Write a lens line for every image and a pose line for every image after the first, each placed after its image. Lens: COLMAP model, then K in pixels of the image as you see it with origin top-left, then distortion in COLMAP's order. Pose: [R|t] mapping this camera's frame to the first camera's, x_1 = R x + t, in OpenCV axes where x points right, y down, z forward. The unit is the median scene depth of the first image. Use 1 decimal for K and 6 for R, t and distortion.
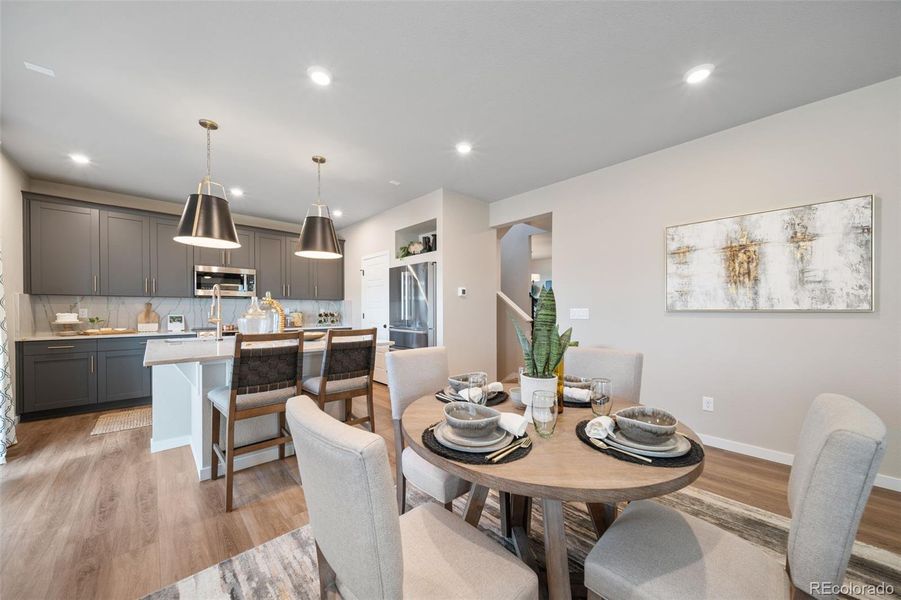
lens RADIAL K [[323.2, 0, 439.1], [0, 323.2, 312.2], [0, 0, 1]] dist [-0.000844, -0.000196]
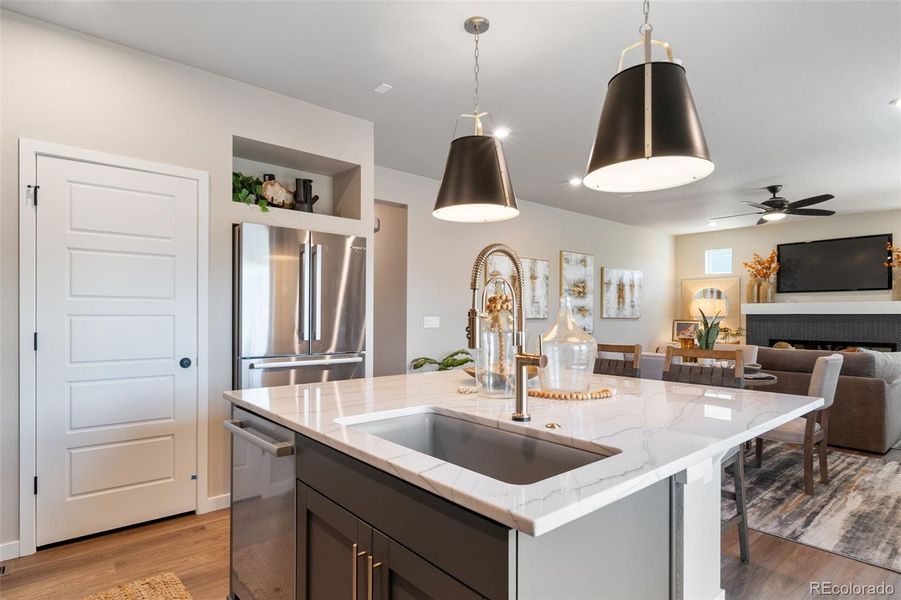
lens RADIAL K [[486.4, 0, 450.7], [0, 486.4, 321.9], [0, 0, 1]] dist [-0.000749, -0.000487]
pose [[0.025008, -0.011740, 0.999618, -1.278808], [0.005940, 0.999915, 0.011594, -0.016621], [-0.999670, 0.005648, 0.025075, 1.146924]]
